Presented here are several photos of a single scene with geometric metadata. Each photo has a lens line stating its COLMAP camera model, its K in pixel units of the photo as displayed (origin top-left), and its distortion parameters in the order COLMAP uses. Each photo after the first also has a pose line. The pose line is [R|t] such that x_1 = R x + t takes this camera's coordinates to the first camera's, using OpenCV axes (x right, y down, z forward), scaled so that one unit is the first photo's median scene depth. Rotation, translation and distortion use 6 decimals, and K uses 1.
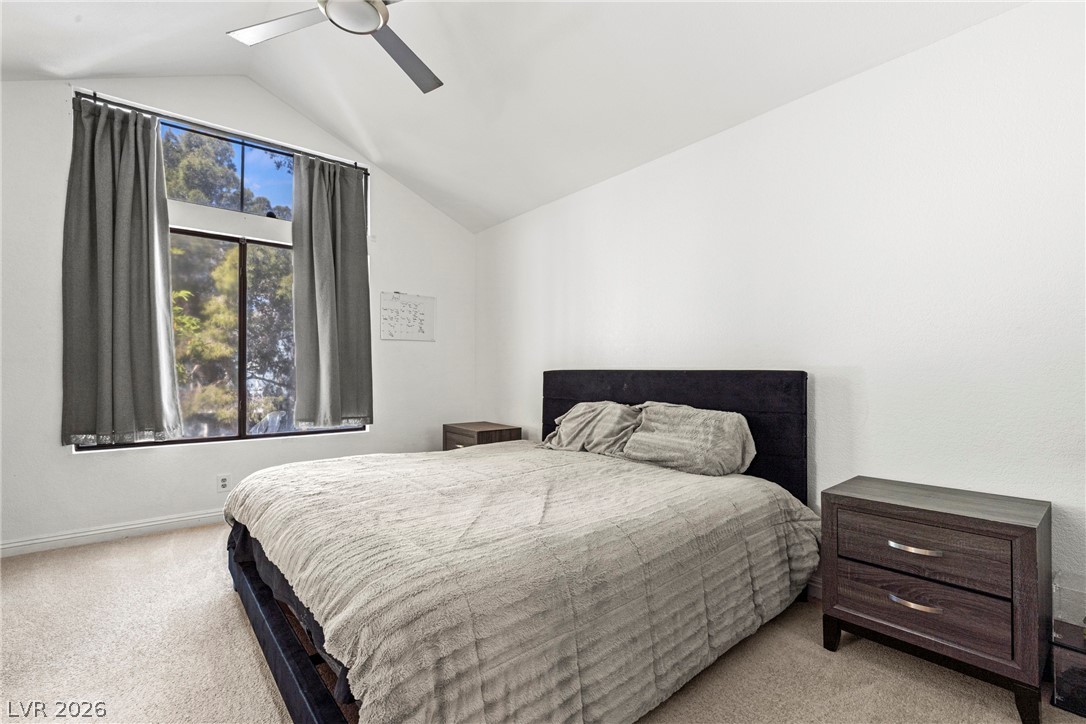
lens RADIAL K [[494.1, 0, 544.8], [0, 494.1, 378.6], [0, 0, 1]] dist [0.011803, -0.000031]
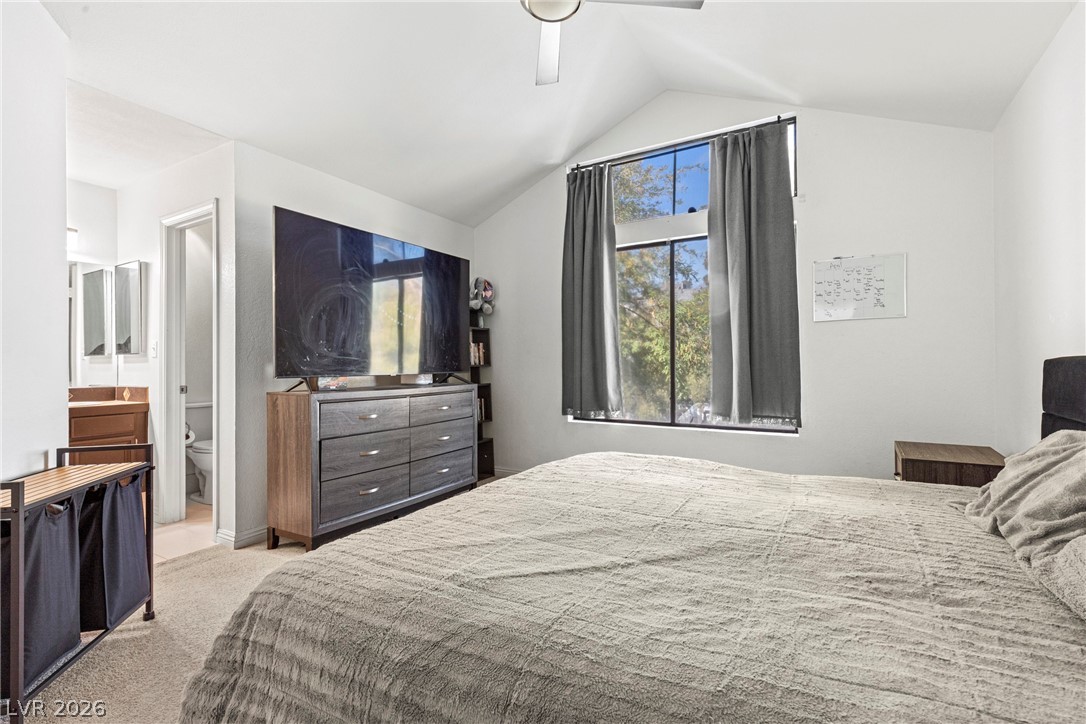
lens RADIAL K [[494.1, 0, 546.0], [0, 494.1, 363.1], [0, 0, 1]] dist [0.011803, -0.000031]
pose [[0.345794, -0.005899, -0.938292, 0.327076], [-0.007283, 0.999933, -0.008971, -0.003975], [0.938282, 0.009936, 0.345728, 0.403459]]
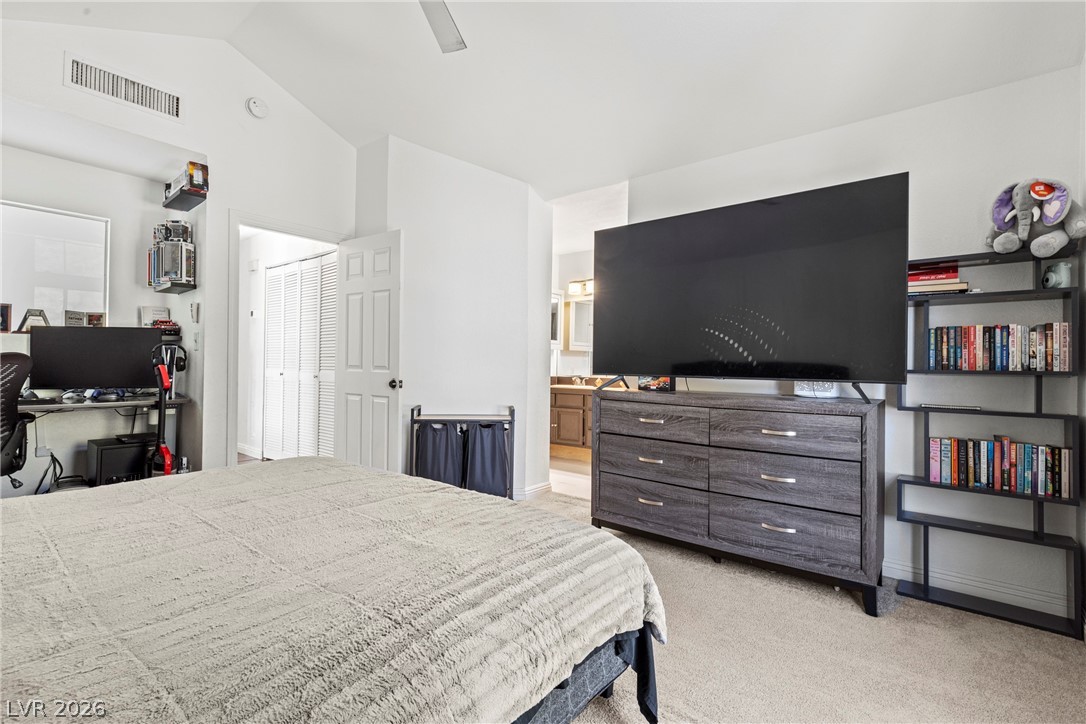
lens RADIAL K [[494.1, 0, 544.9], [0, 494.1, 359.1], [0, 0, 1]] dist [0.011803, -0.000031]
pose [[-0.979662, -0.018408, -0.199809, -0.285685], [-0.019627, 0.999799, 0.004123, -0.015943], [0.199693, 0.007961, -0.979826, 1.187812]]
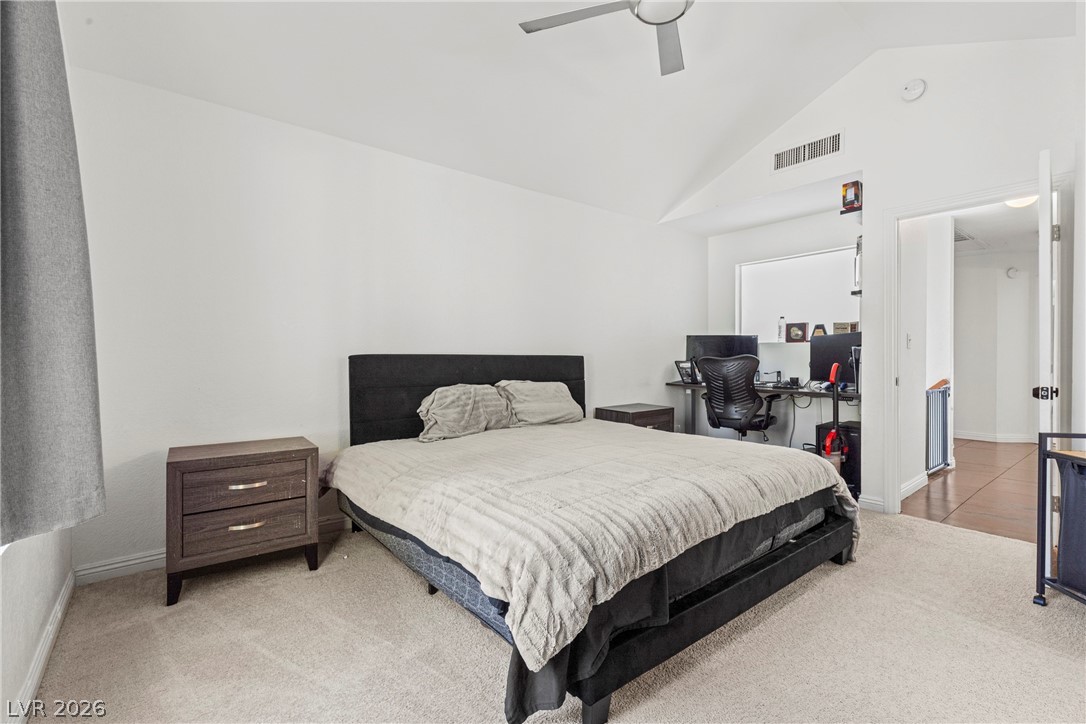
lens RADIAL K [[494.1, 0, 541.5], [0, 494.1, 356.9], [0, 0, 1]] dist [0.011803, -0.000031]
pose [[0.017647, -0.000919, 0.999844, -0.884387], [0.012359, 0.999923, 0.000701, -0.010501], [-0.999768, 0.012345, 0.017657, 0.767567]]
